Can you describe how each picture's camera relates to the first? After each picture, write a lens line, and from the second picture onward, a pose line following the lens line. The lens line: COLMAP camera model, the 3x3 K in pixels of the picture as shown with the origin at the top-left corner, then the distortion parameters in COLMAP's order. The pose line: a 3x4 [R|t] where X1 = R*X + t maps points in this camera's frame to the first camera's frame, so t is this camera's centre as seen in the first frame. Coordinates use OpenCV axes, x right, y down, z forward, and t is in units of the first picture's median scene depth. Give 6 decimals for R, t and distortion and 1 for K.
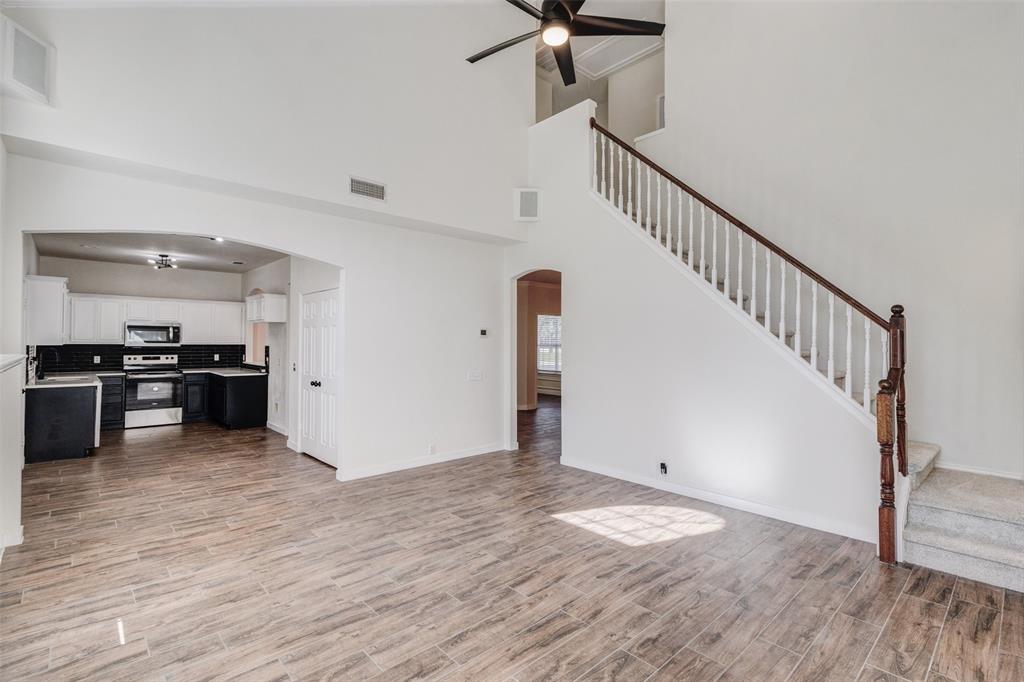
lens RADIAL K [[475.1, 0, 515.2], [0, 475.1, 334.7], [0, 0, 1]] dist [0.001974, 0.000108]
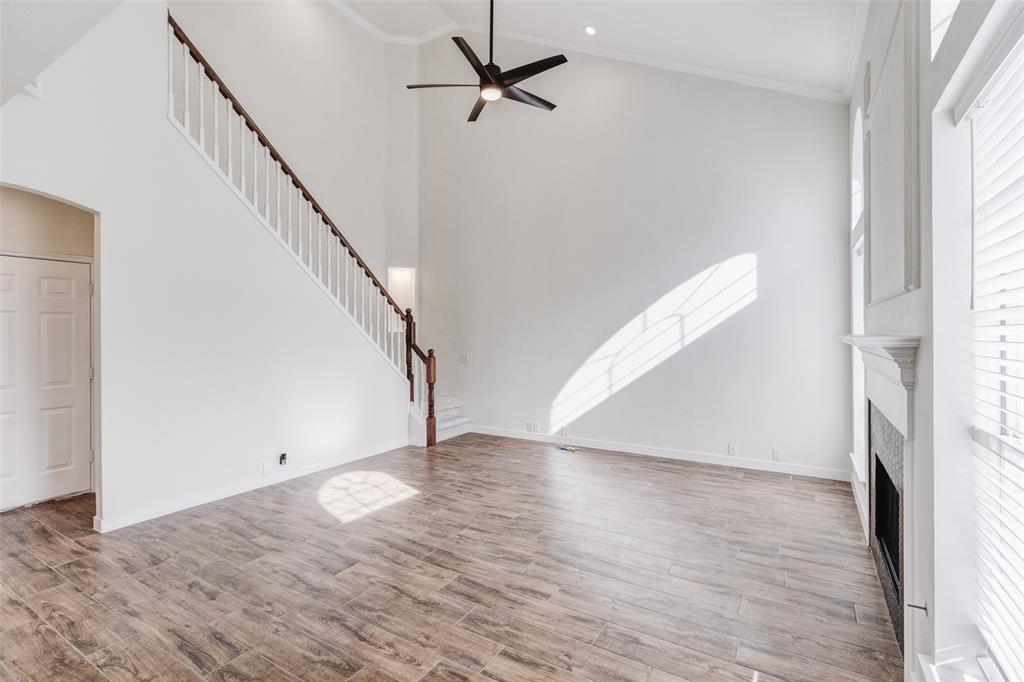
lens RADIAL K [[475.1, 0, 515.2], [0, 475.1, 334.7], [0, 0, 1]] dist [0.001974, 0.000108]
pose [[-0.264503, -0.007462, 0.964356, -0.766288], [-0.009741, 0.999940, 0.005066, 0.019352], [-0.964336, -0.008054, -0.264560, 0.825851]]
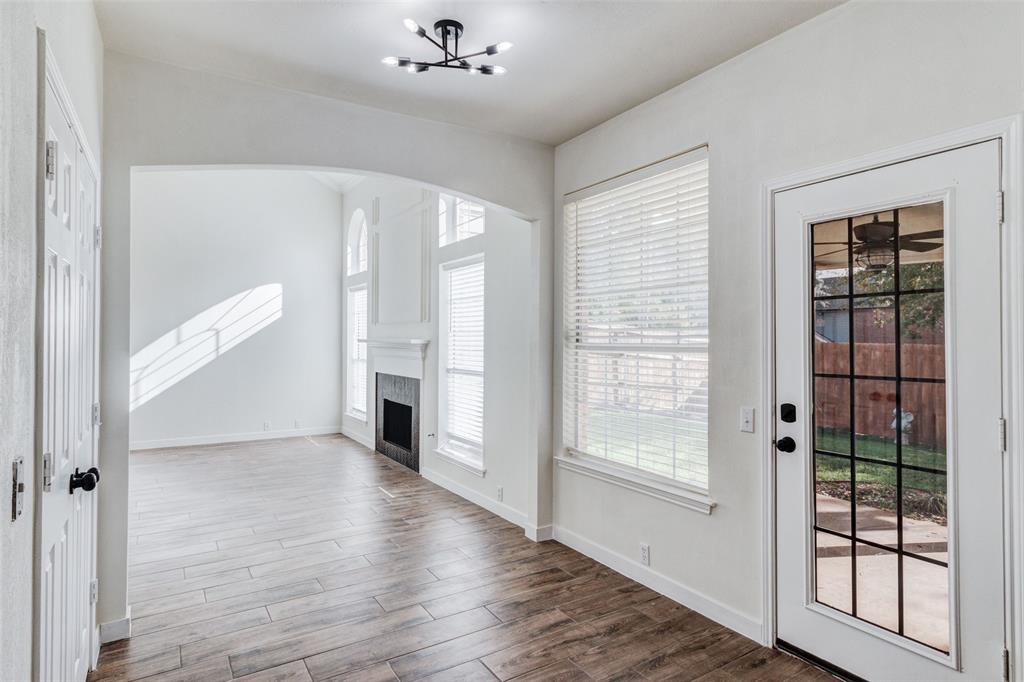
lens RADIAL K [[568.5, 0, 510.0], [0, 568.5, 334.7], [0, 0, 1]] dist [0.004053, 0.000887]
pose [[-0.979129, -0.005774, 0.203159, -0.911166], [-0.009713, 0.999784, -0.018396, 0.030105], [-0.203009, -0.019986, -0.978973, 1.594195]]
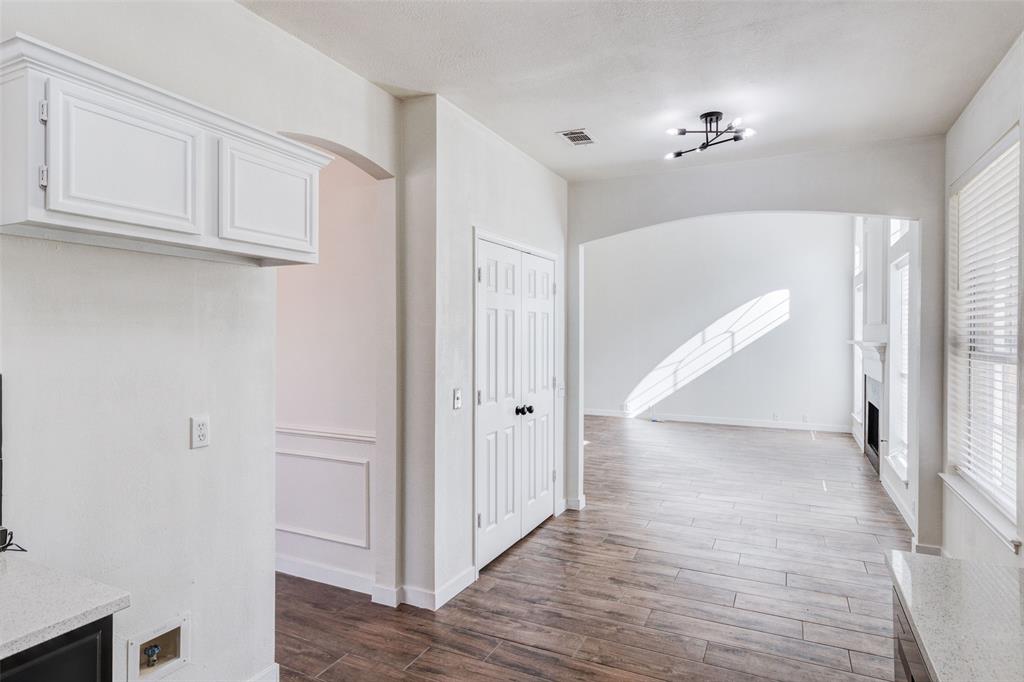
lens RADIAL K [[560.0, 0, 512.0], [0, 560.0, 341.0], [0, 0, 1]] dist [0.006776, 0.001660]
pose [[-0.350279, -0.016416, 0.936501, -1.321349], [-0.014901, 0.999818, 0.011953, 0.013612], [-0.936527, -0.009768, -0.350460, 1.571505]]
